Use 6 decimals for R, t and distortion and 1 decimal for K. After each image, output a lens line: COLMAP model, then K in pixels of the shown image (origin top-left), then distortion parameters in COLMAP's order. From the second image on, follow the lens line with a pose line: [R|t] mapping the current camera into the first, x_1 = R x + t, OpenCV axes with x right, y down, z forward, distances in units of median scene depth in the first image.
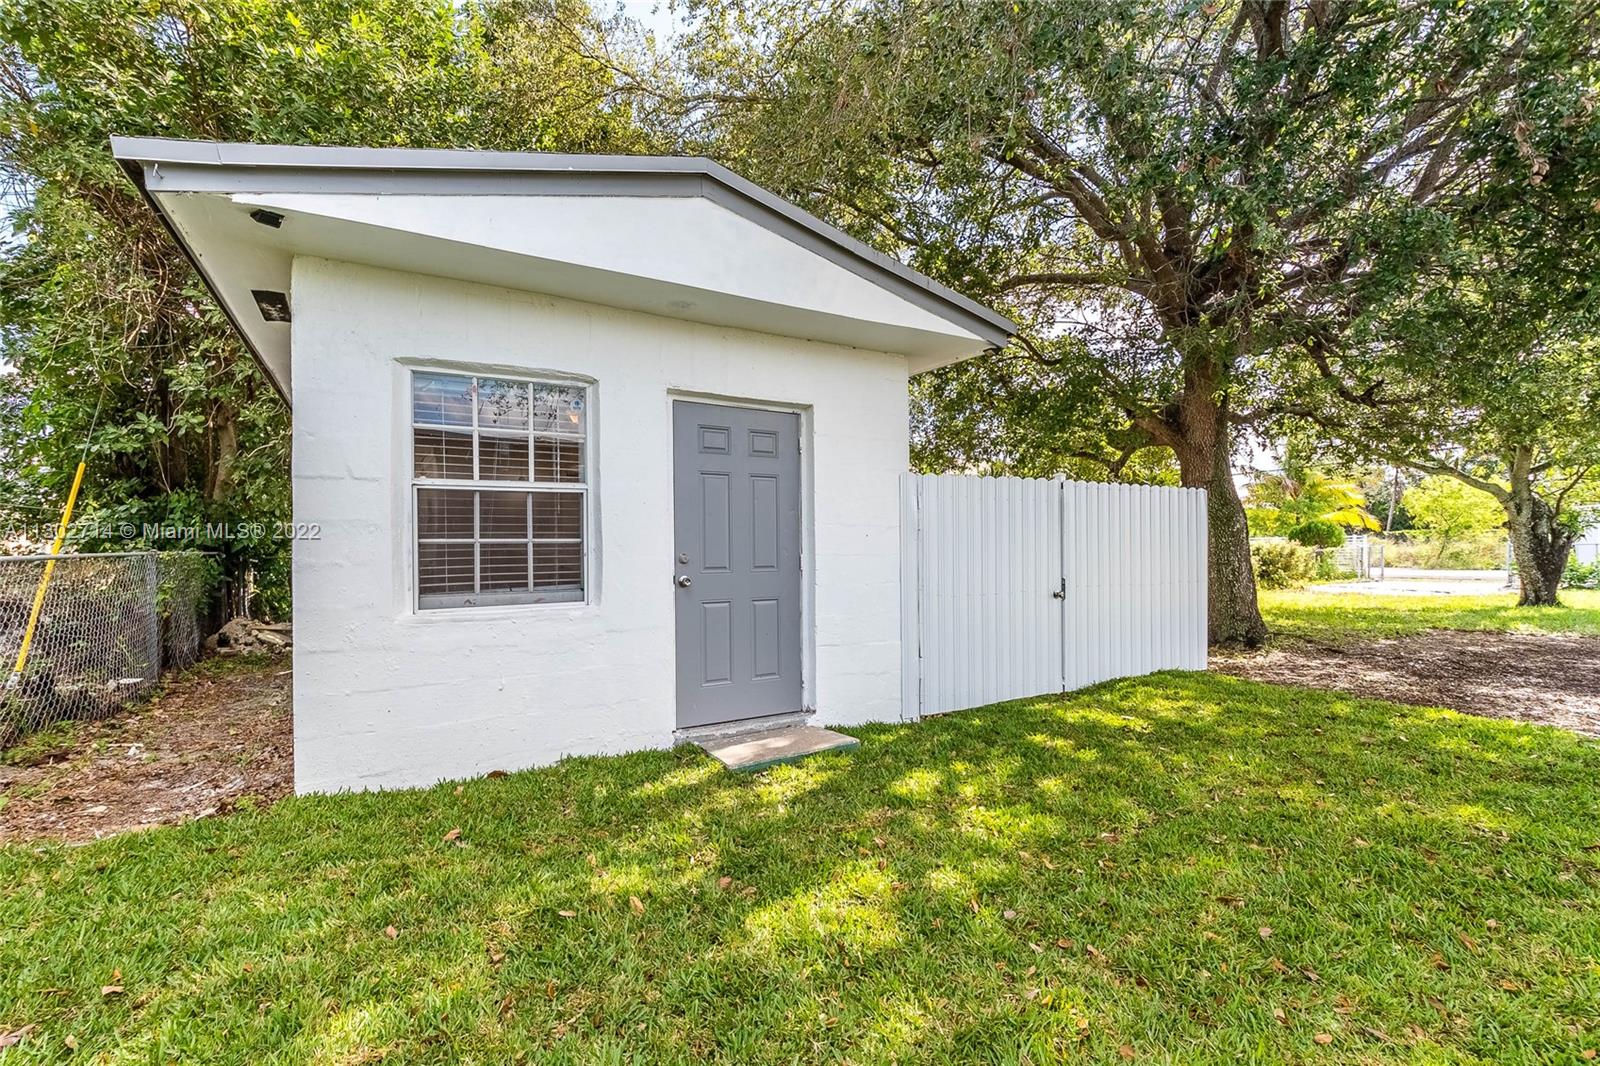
lens RADIAL K [[709.5, 0, 793.6], [0, 709.5, 538.8], [0, 0, 1]] dist [-0.001338, -0.000155]
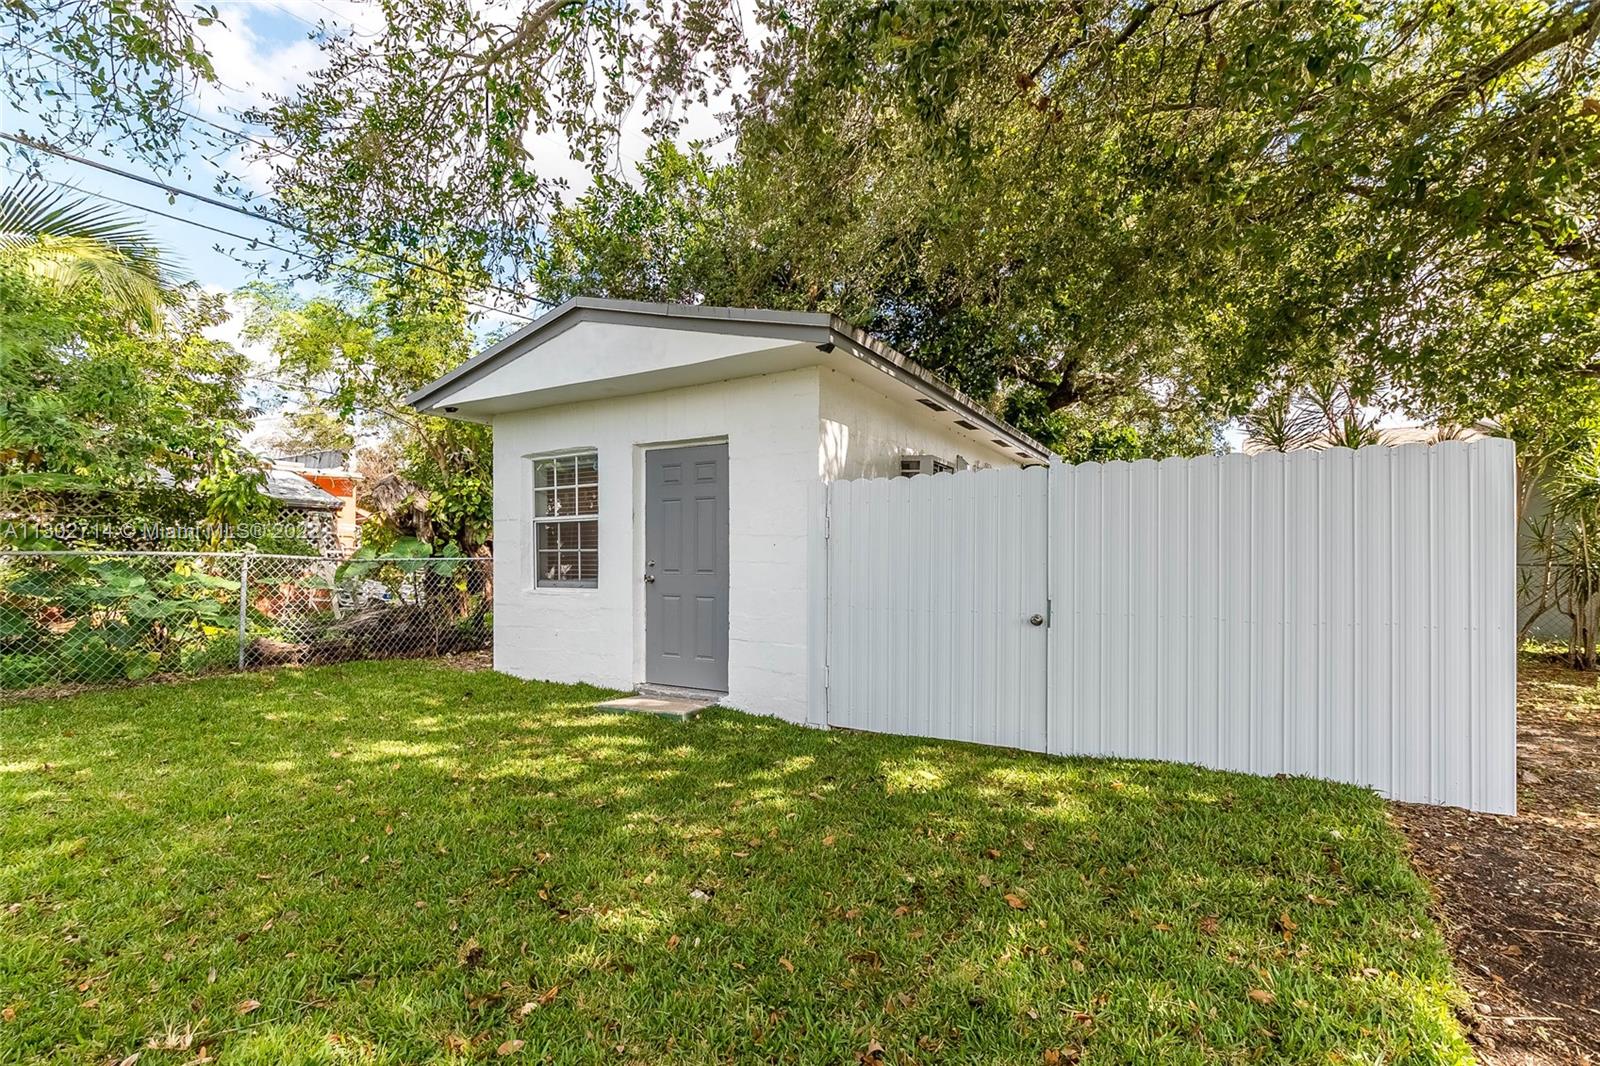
lens RADIAL K [[709.5, 0, 789.5], [0, 709.5, 557.4], [0, 0, 1]] dist [-0.001338, -0.000155]
pose [[0.492822, 0.004507, -0.870118, 1.306138], [0.004075, 0.999964, 0.007487, 0.008413], [0.870120, -0.007235, 0.492786, 0.596055]]
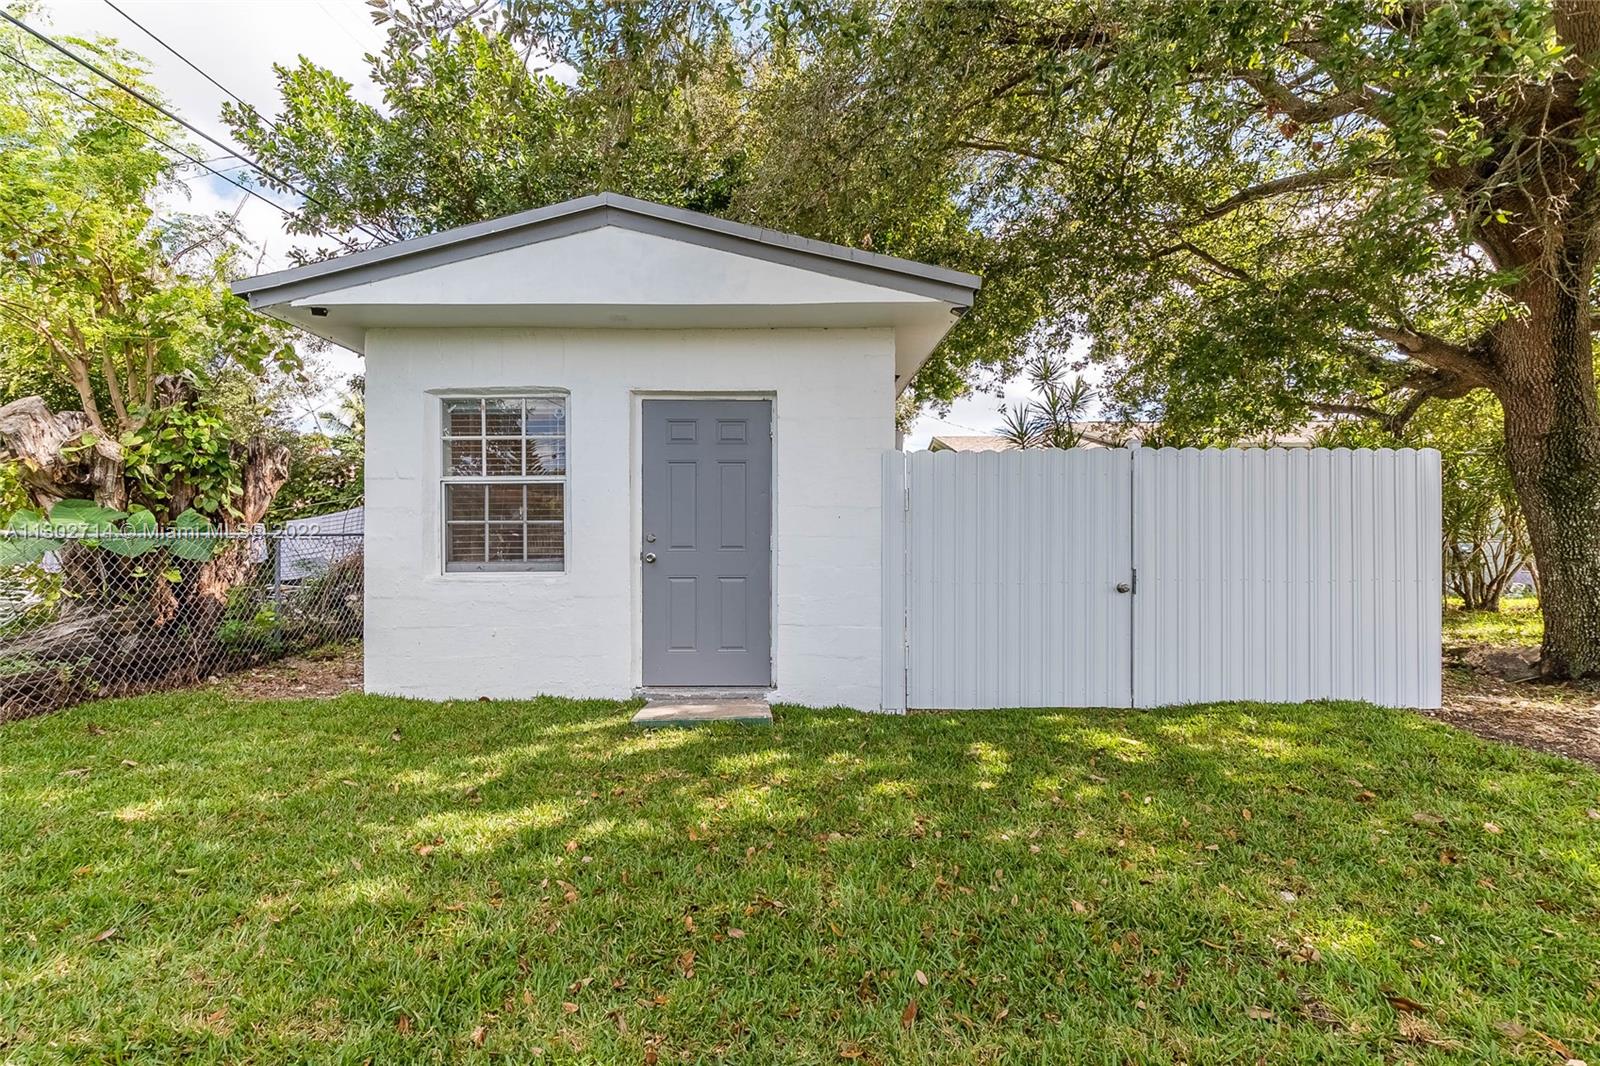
lens RADIAL K [[709.5, 0, 786.9], [0, 709.5, 530.2], [0, 0, 1]] dist [-0.001338, -0.000155]
pose [[0.859219, -0.000156, -0.511607, 0.669729], [0.000138, 1.000000, -0.000074, 0.016604], [0.511607, -0.000007, 0.859219, 0.142581]]
